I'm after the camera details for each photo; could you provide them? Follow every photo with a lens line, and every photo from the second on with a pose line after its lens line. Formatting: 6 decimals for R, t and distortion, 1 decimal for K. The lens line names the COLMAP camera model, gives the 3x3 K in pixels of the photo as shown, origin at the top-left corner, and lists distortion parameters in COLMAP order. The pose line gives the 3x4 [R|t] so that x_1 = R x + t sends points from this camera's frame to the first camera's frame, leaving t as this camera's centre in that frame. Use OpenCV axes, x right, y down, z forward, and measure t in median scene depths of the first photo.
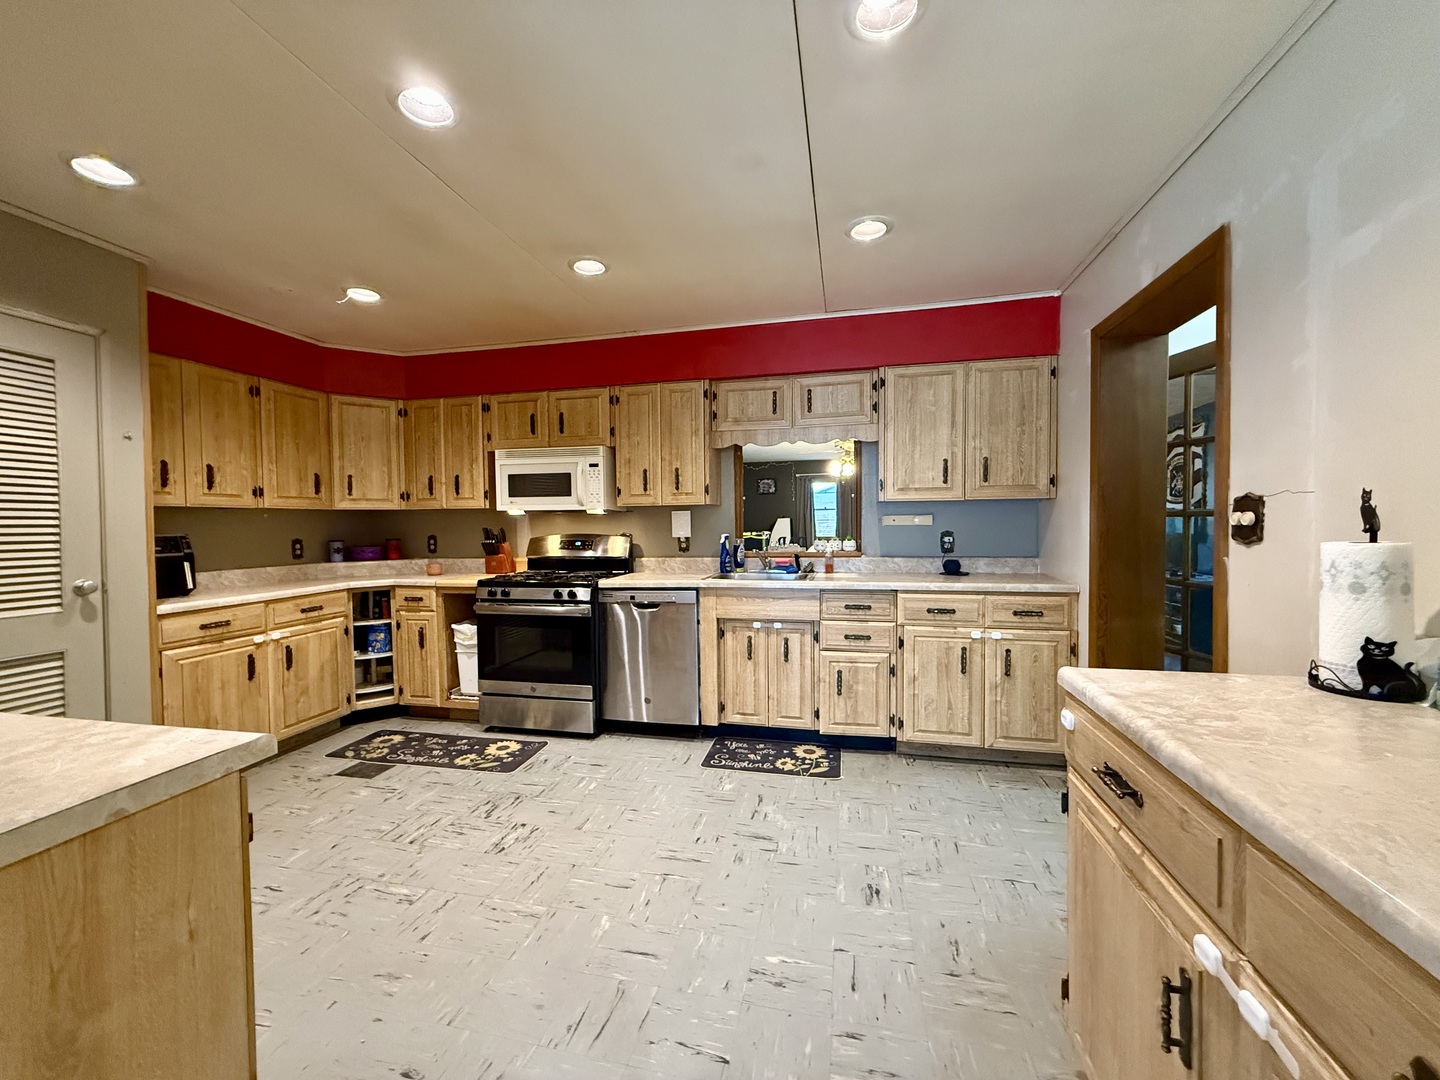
lens RADIAL K [[572.6, 0, 716.2], [0, 572.6, 539.0], [0, 0, 1]] dist [-0.000685, 0.000258]
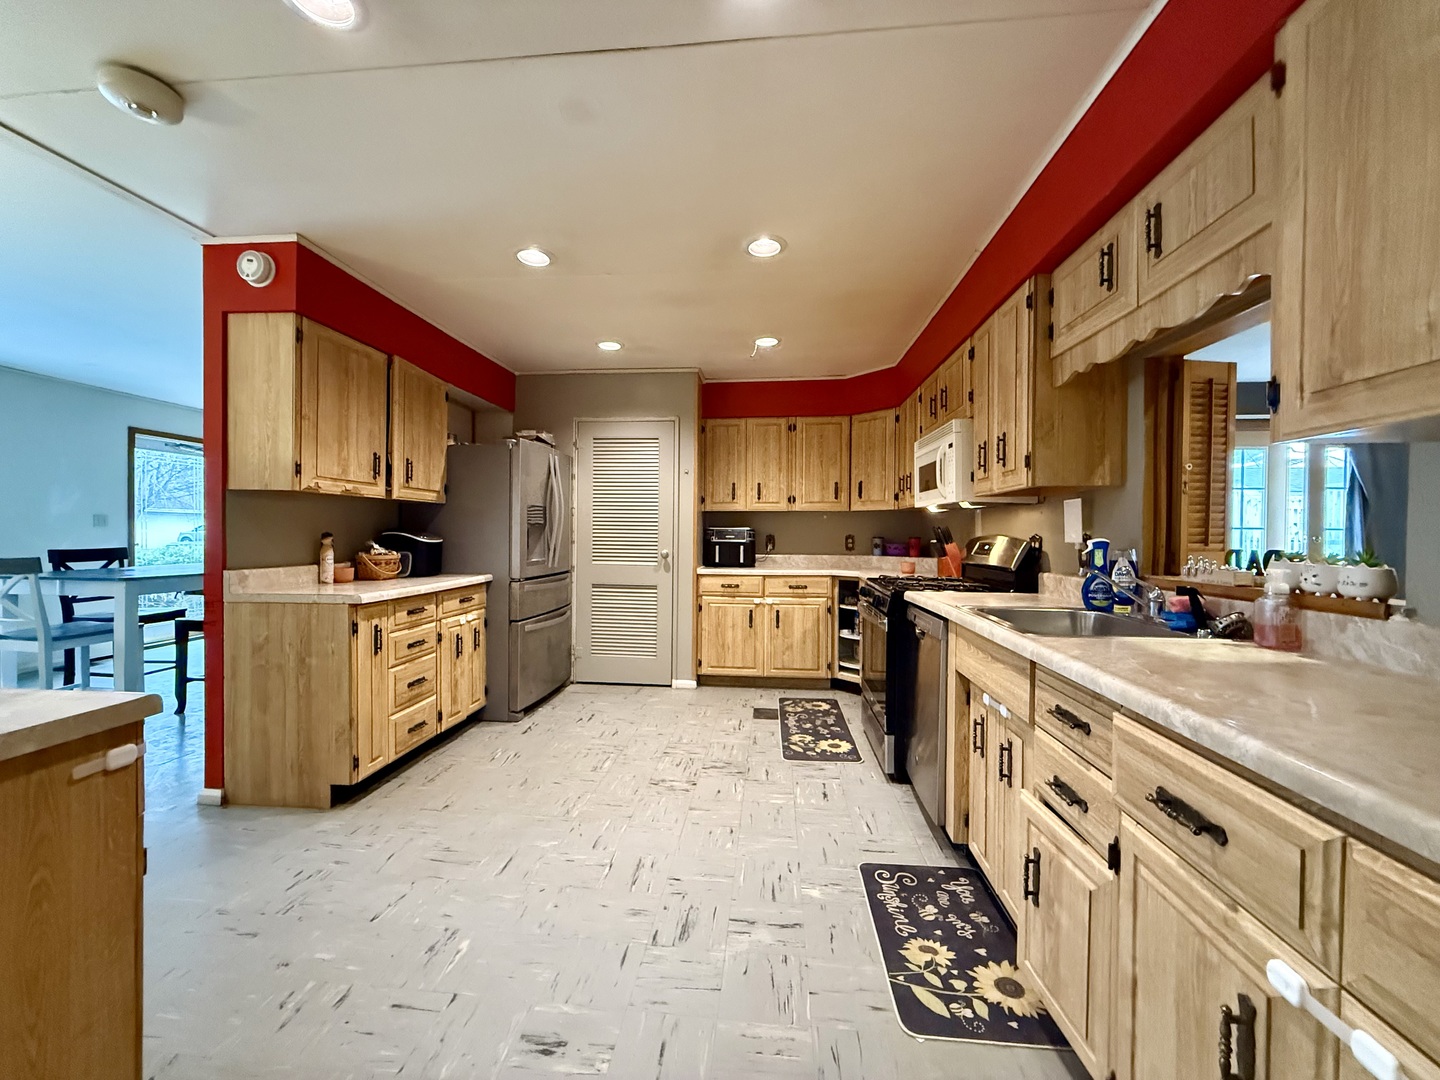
lens RADIAL K [[572.6, 0, 716.2], [0, 572.6, 539.0], [0, 0, 1]] dist [-0.000685, 0.000258]
pose [[0.126086, 0.024802, -0.991709, 0.603521], [-0.035684, 0.999154, 0.020452, -0.007892], [0.991377, 0.032809, 0.126865, 0.683673]]
